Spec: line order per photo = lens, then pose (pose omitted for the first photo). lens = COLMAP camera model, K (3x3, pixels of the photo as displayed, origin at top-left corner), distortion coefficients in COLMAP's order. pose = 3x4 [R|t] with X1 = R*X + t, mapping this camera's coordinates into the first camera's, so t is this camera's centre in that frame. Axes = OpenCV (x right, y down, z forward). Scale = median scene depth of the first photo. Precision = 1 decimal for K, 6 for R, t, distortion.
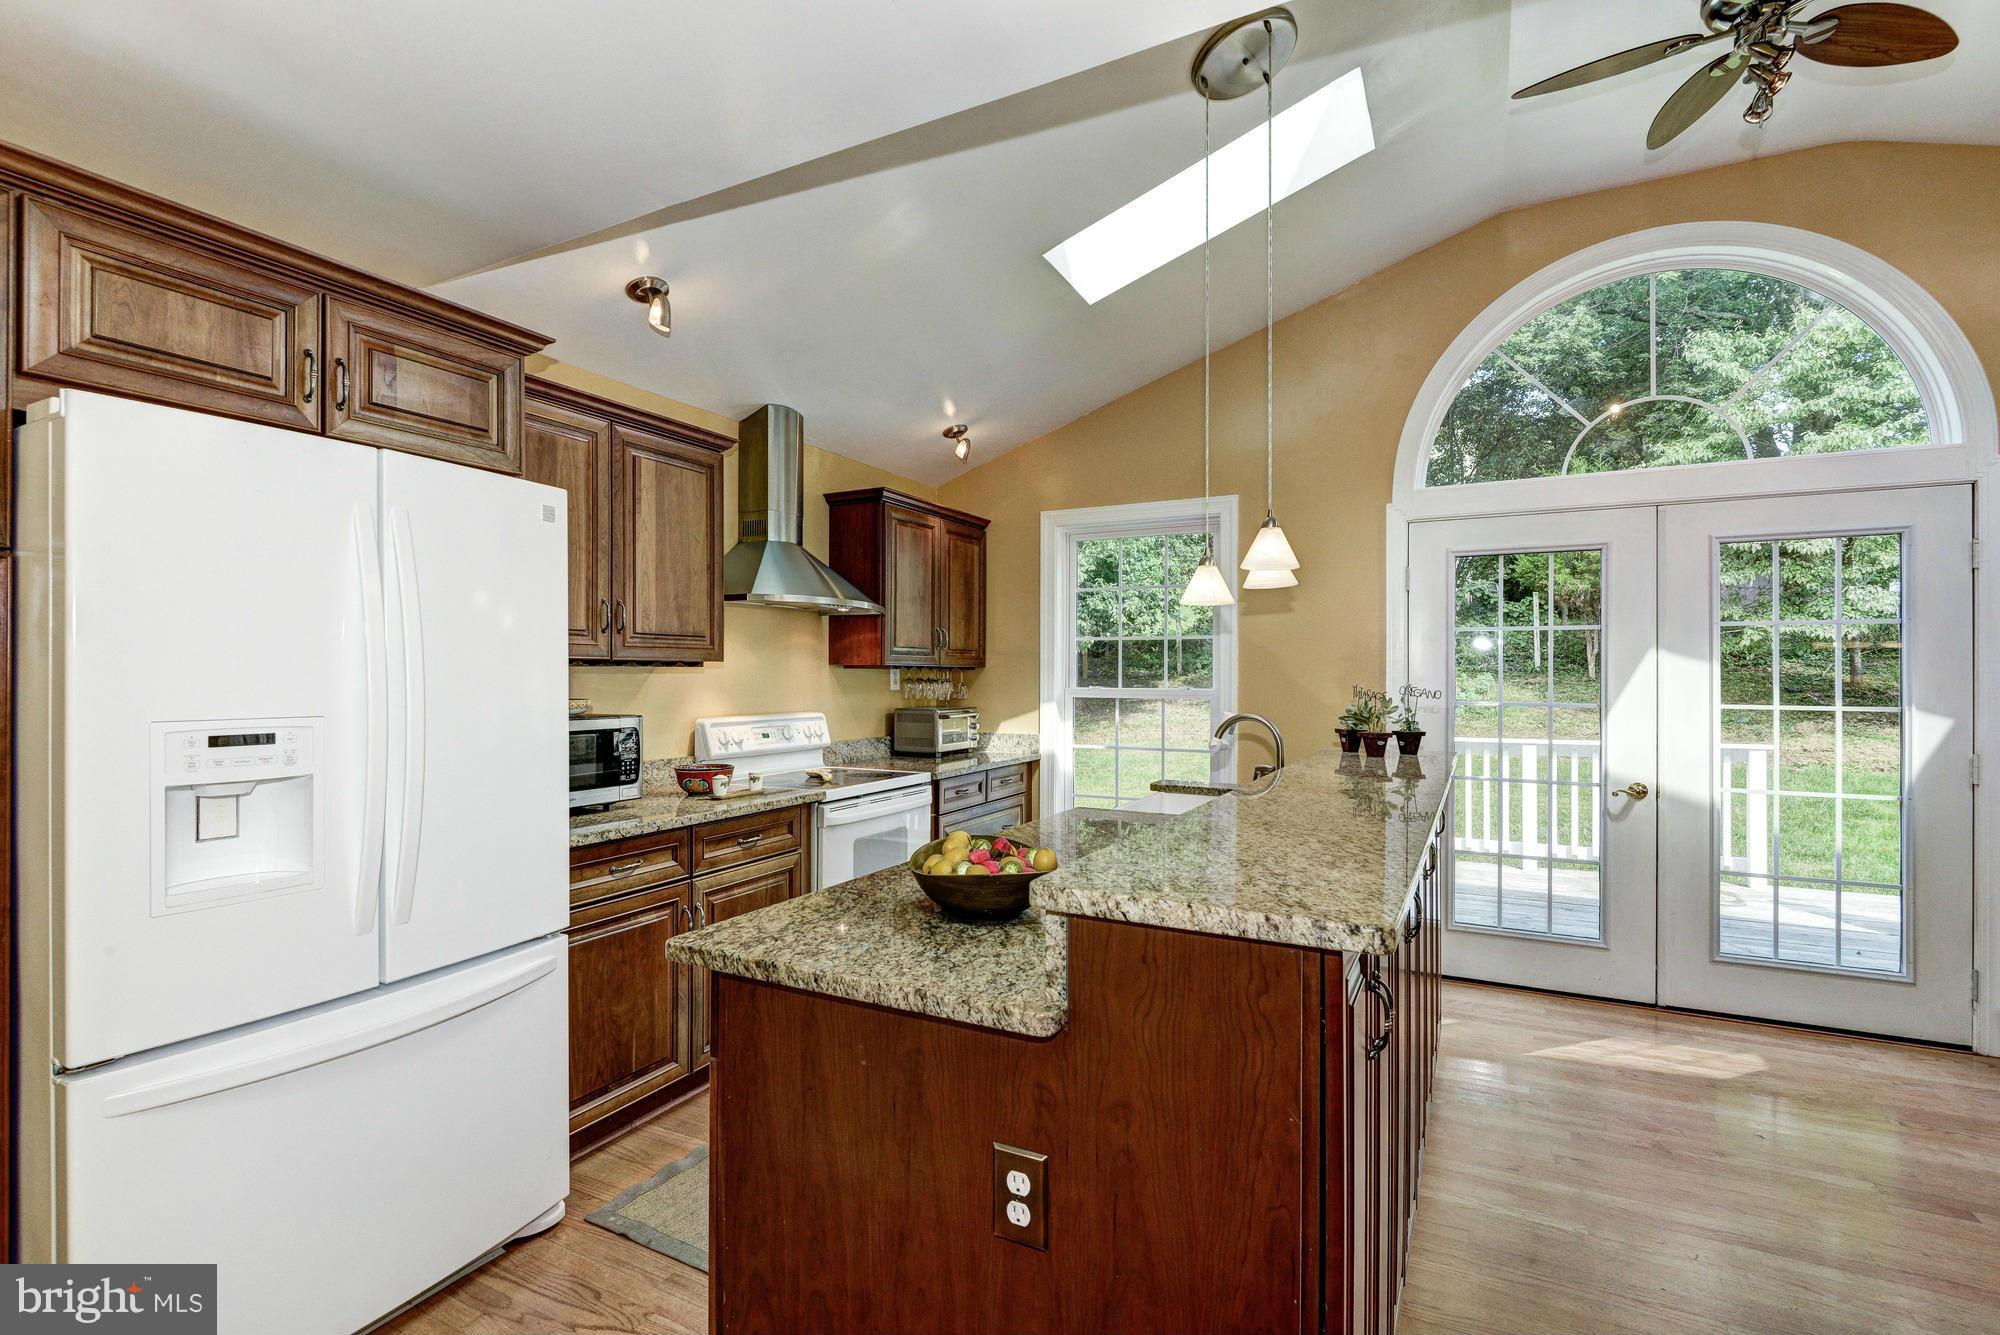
lens RADIAL K [[920.9, 0, 955.2], [0, 920.9, 668.0], [0, 0, 1]] dist [-0.020835, -0.000063]
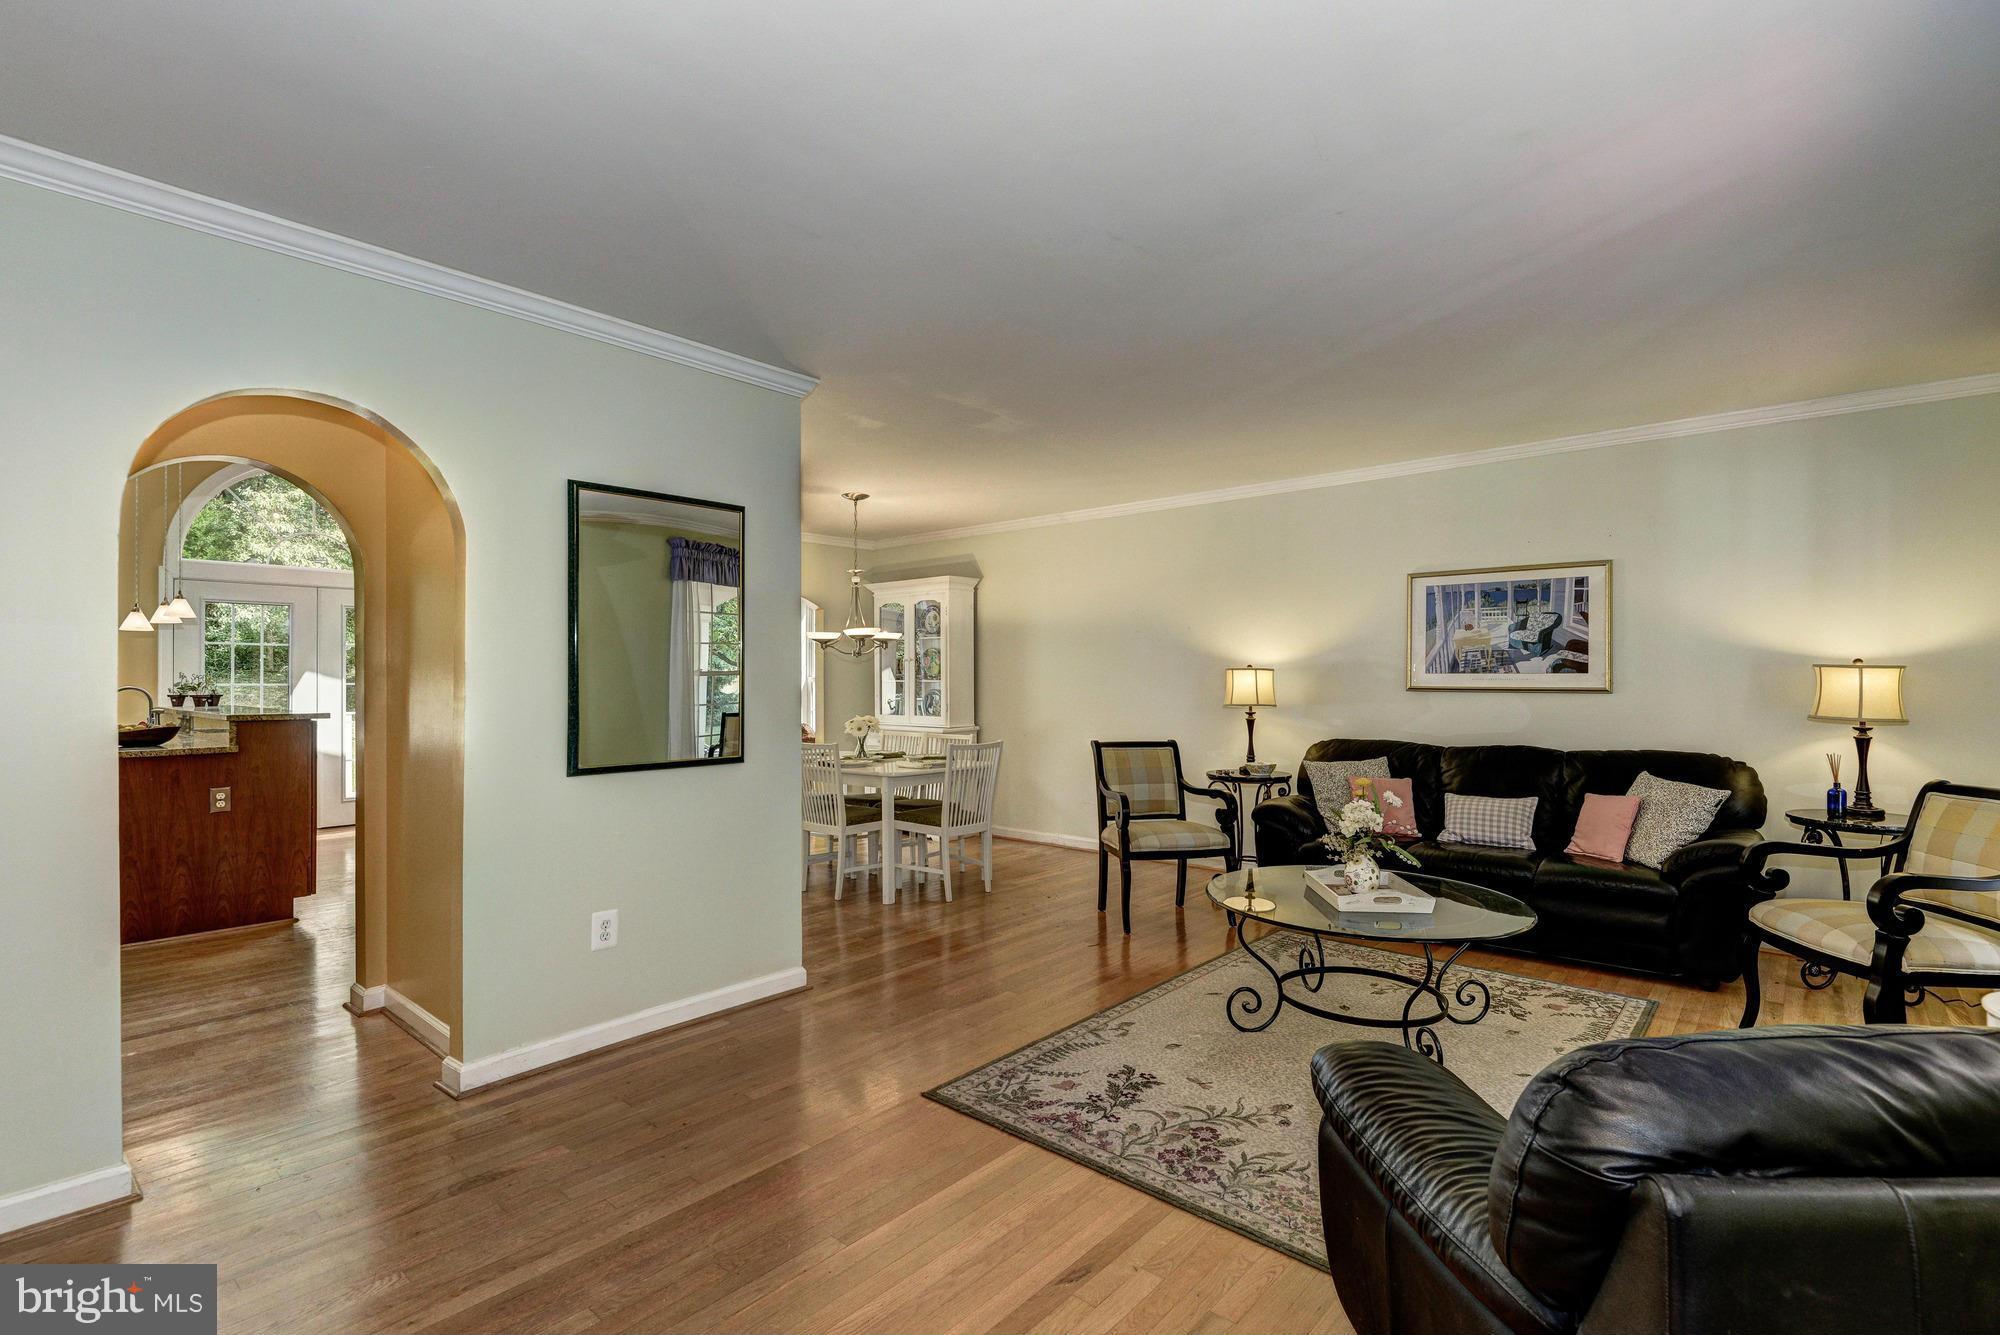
lens RADIAL K [[924.2, 0, 984.5], [0, 924.2, 672.9], [0, 0, 1]] dist [0.006372, 0.000022]
pose [[0.221893, 0.004894, 0.975059, -2.310578], [-0.005742, 0.999977, -0.003712, 0.042526], [-0.975054, -0.004775, 0.221916, -2.269996]]
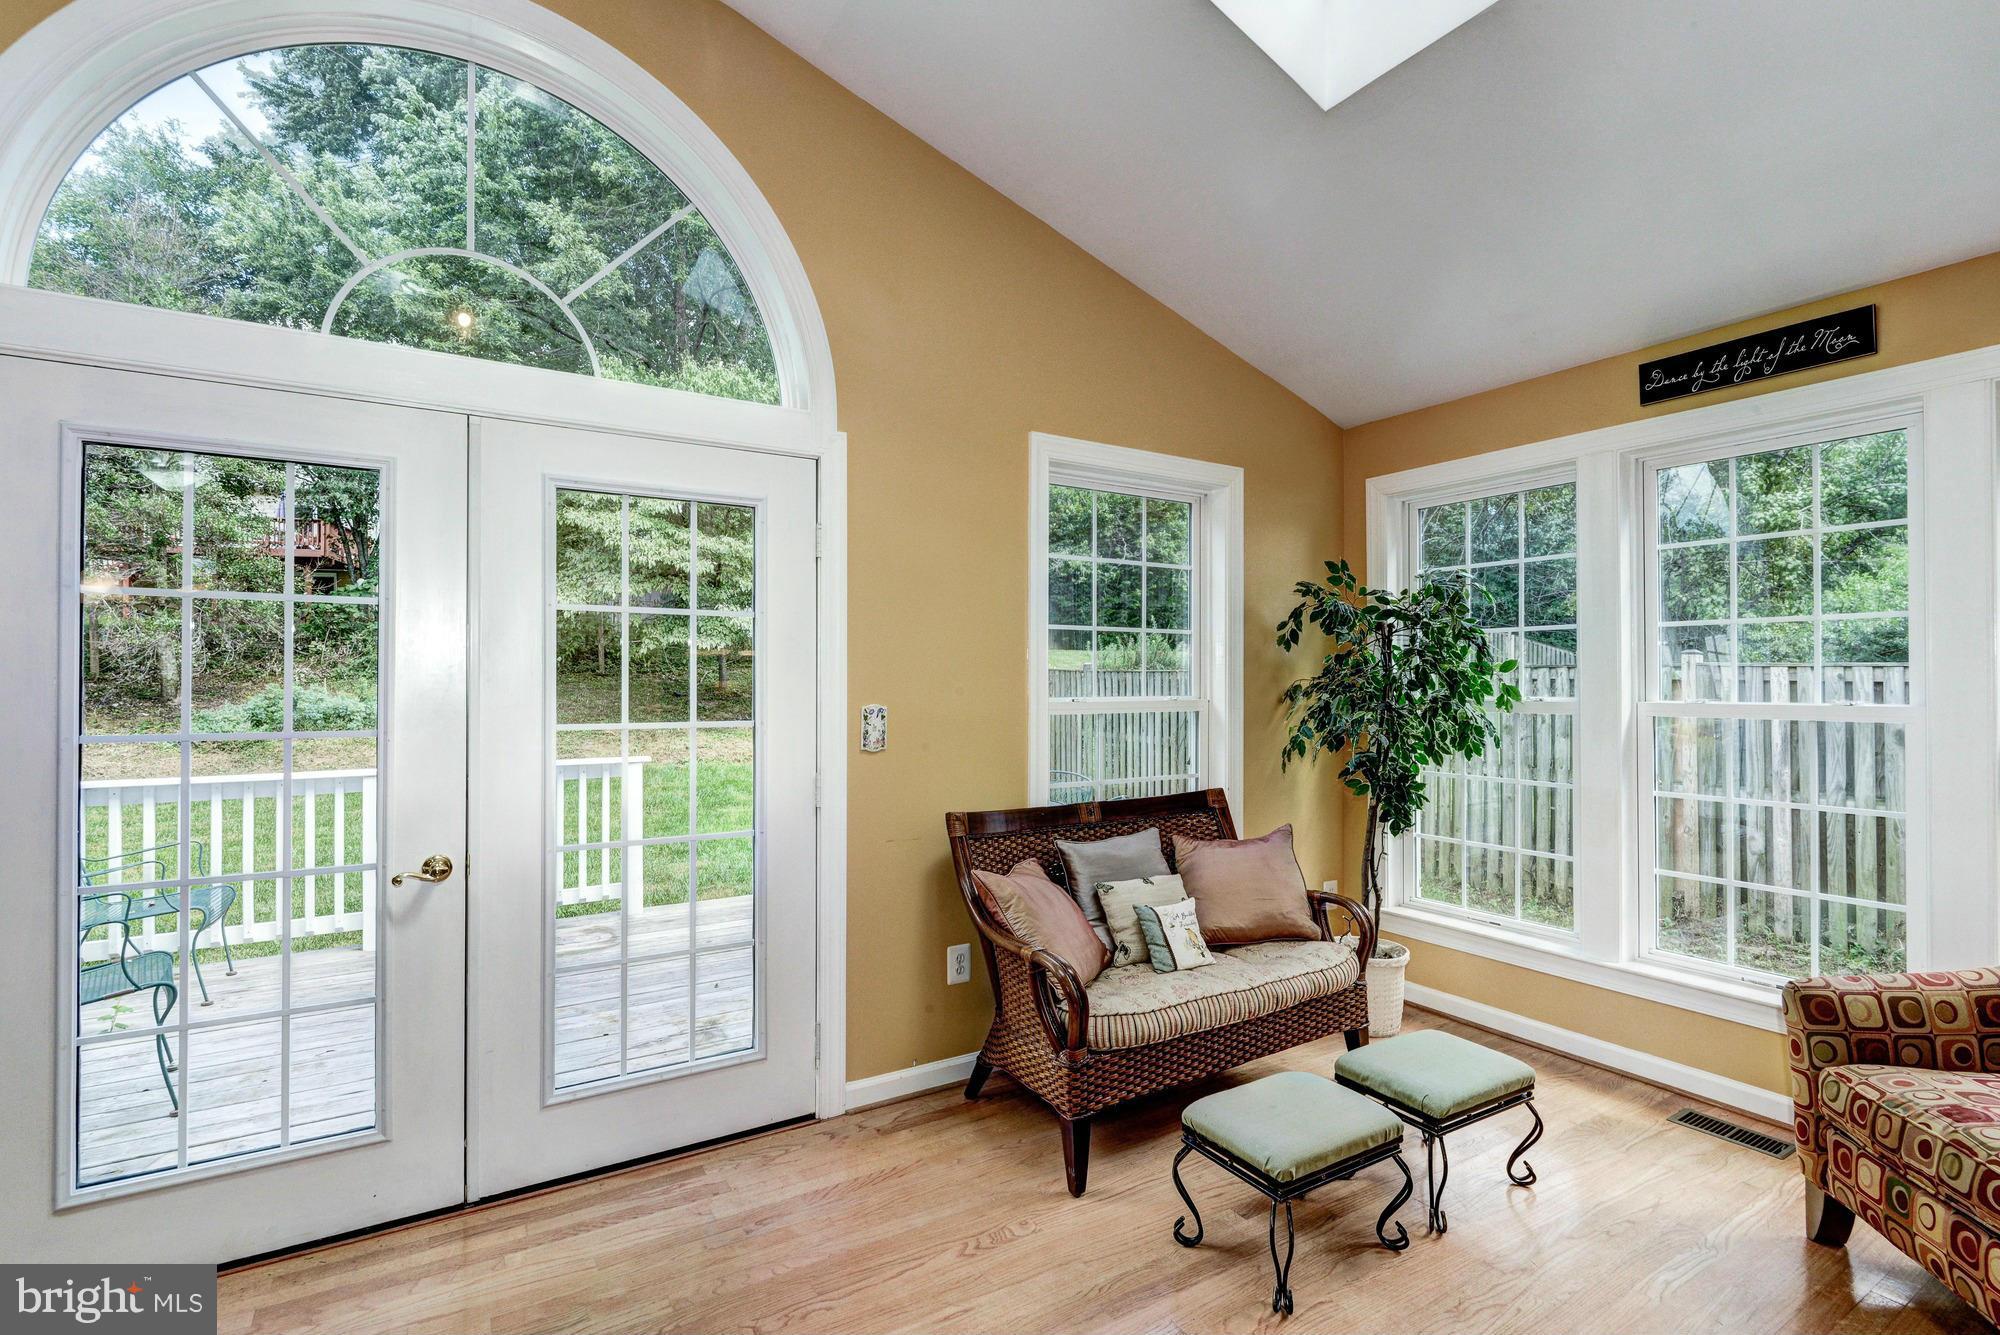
lens RADIAL K [[944.9, 0, 993.2], [0, 944.9, 661.8], [0, 0, 1]] dist [-0.001650, -0.000590]
pose [[0.488187, 0.014766, 0.872614, 0.904895], [-0.004745, 0.999887, -0.014265, 0.005607], [-0.872726, 0.002824, 0.488202, 0.866201]]
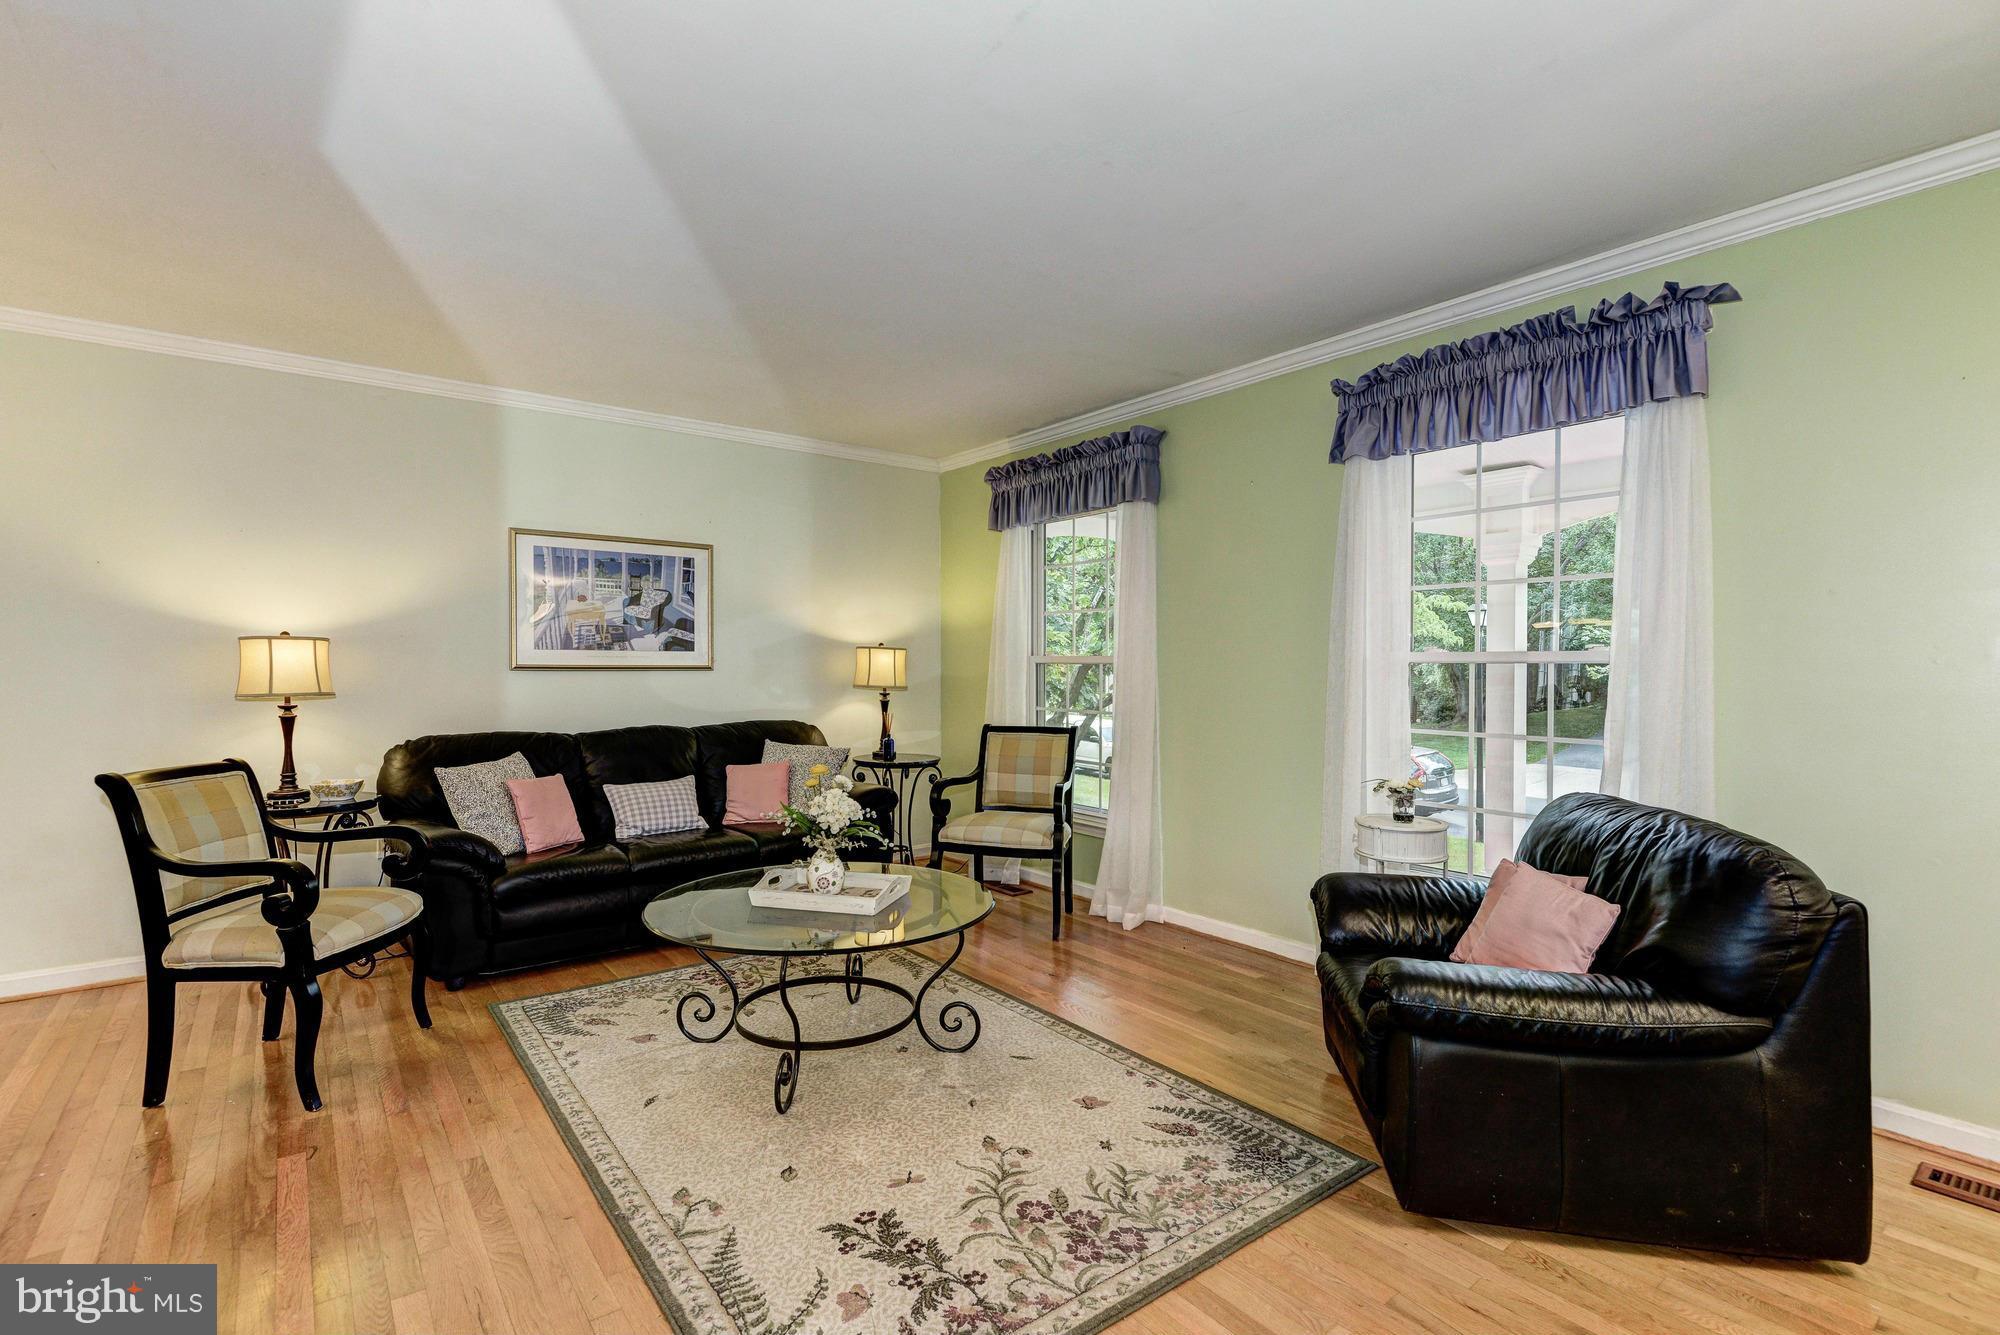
lens RADIAL K [[924.2, 0, 984.5], [0, 924.2, 672.9], [0, 0, 1]] dist [0.006372, 0.000022]
pose [[-0.917009, -0.006601, 0.398812, -1.080867], [-0.004426, 0.999970, 0.006374, 0.069874], [-0.398842, 0.004080, -0.917011, -1.049014]]
